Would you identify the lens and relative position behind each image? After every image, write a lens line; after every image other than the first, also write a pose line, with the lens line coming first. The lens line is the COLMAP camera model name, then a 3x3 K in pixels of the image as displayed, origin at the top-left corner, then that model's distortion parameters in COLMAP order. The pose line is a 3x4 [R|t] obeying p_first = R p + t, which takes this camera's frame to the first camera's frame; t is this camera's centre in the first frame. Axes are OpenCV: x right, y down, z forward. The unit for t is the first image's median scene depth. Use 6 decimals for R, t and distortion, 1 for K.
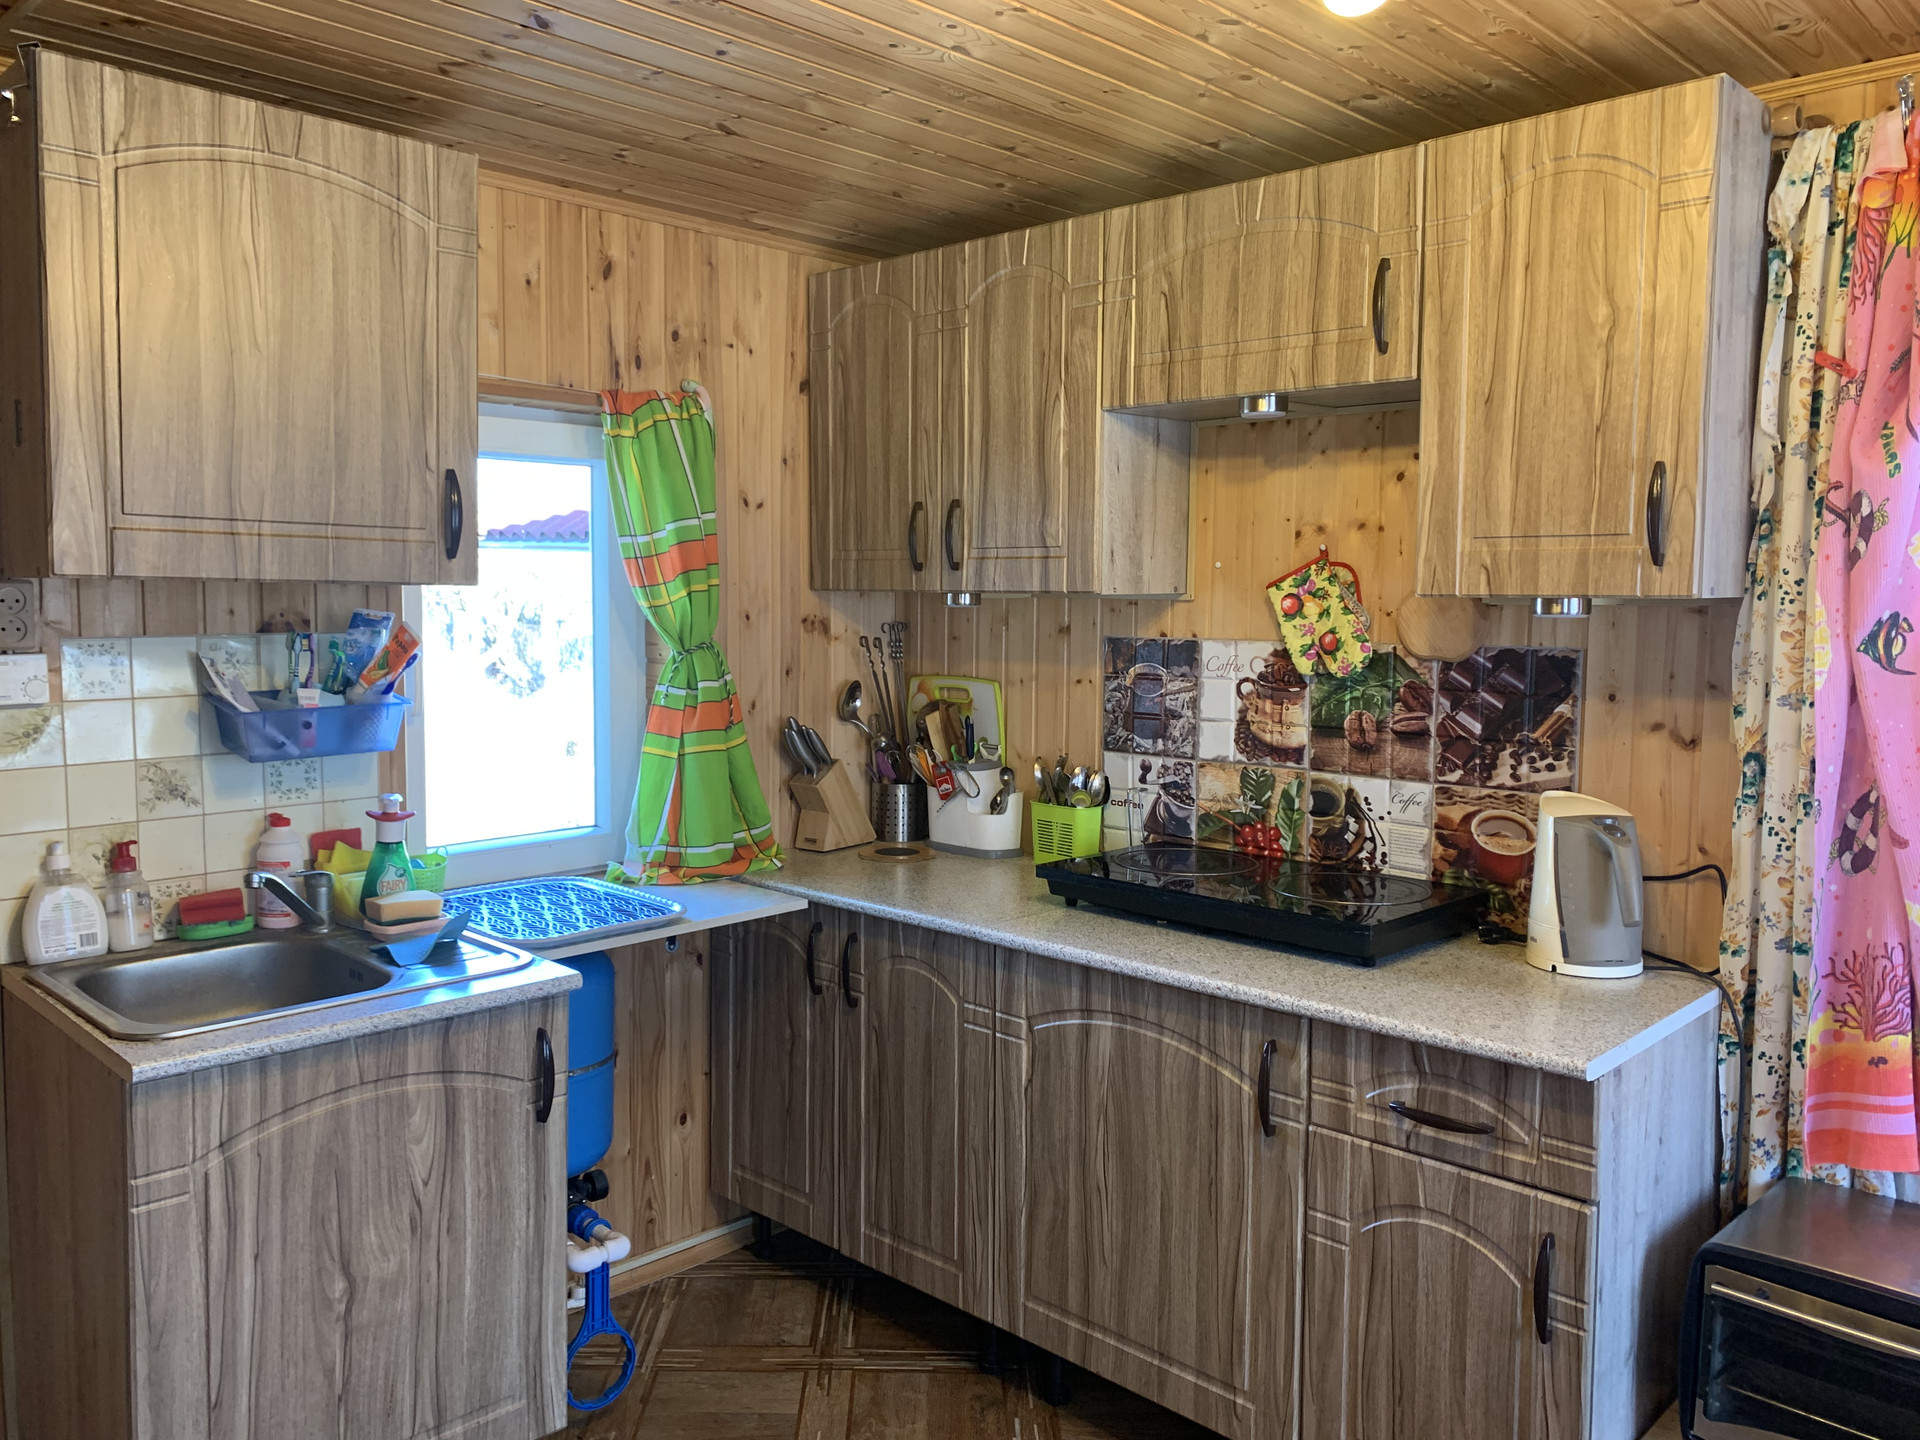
lens RADIAL K [[1443.6, 0, 943.7], [0, 1443.6, 710.4], [0, 0, 1]] dist [0.044125, -0.053784]
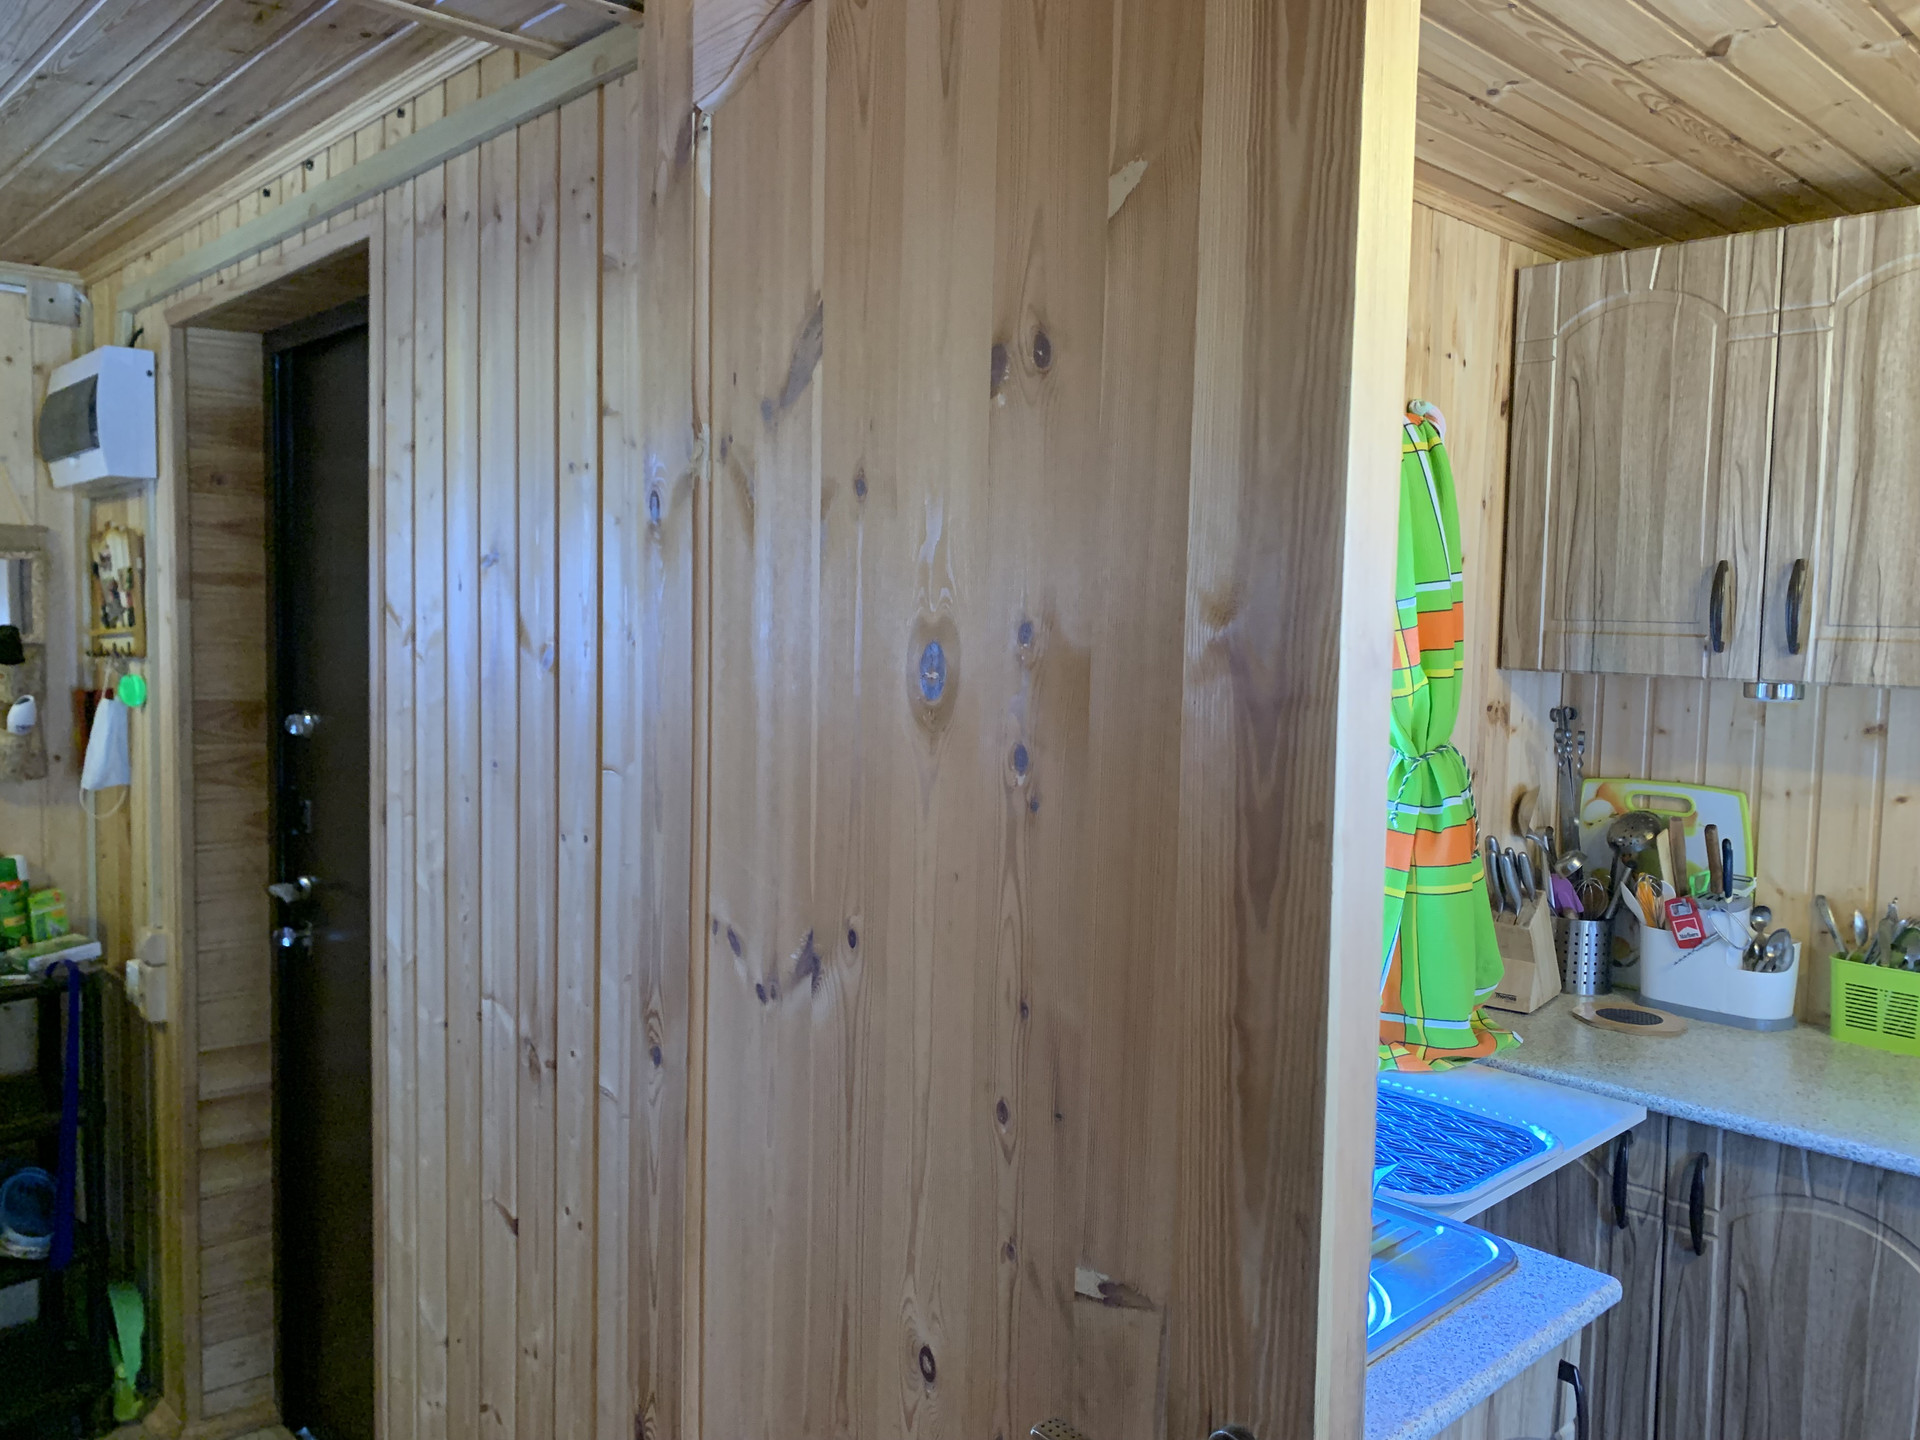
lens RADIAL K [[1443.6, 0, 917.8], [0, 1443.6, 695.5], [0, 0, 1]] dist [0.044125, -0.053784]
pose [[0.999440, 0.015733, -0.029545, -0.485082], [-0.016540, 0.999491, -0.027280, -0.055381], [0.029101, 0.027753, 0.999191, 0.273320]]
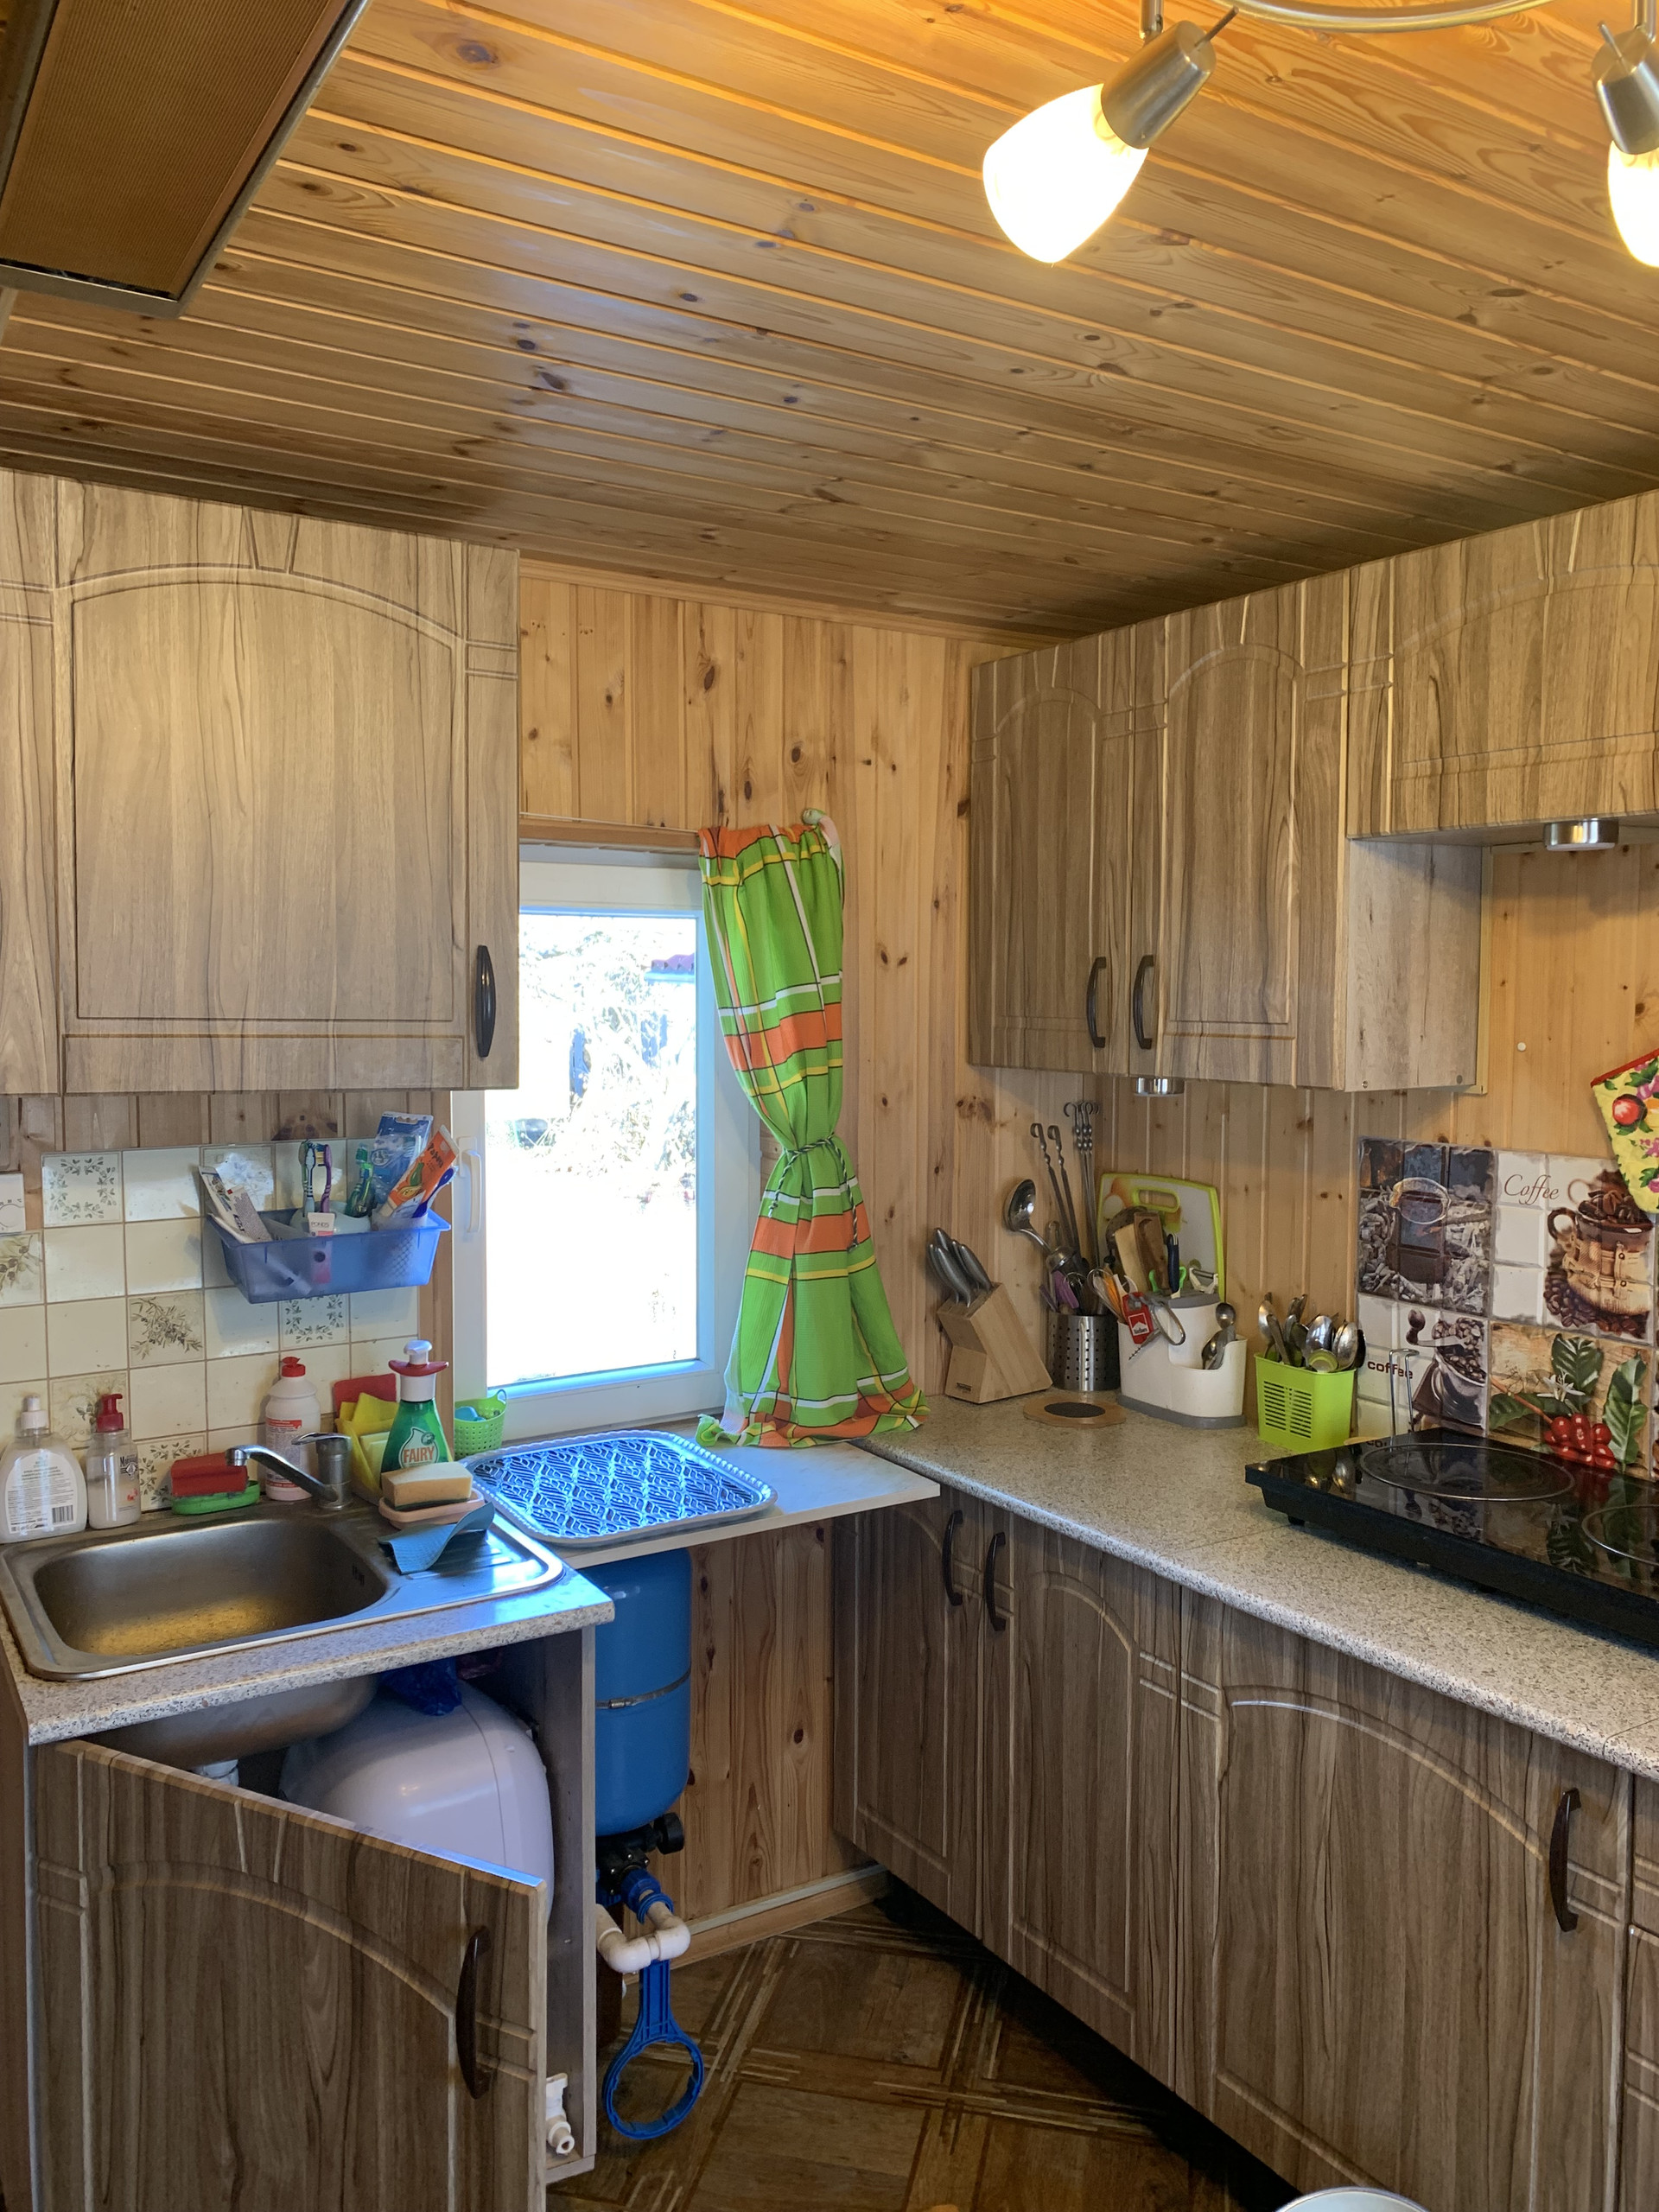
lens RADIAL K [[1663.2, 0, 847.0], [0, 1663.2, 1108.7], [0, 0, 1]] dist [0.044125, -0.053784]
pose [[0.973930, 0.012984, -0.226476, 0.060345], [-0.015473, 0.999838, -0.009221, -0.064855], [0.226319, 0.012485, 0.973973, 0.138810]]
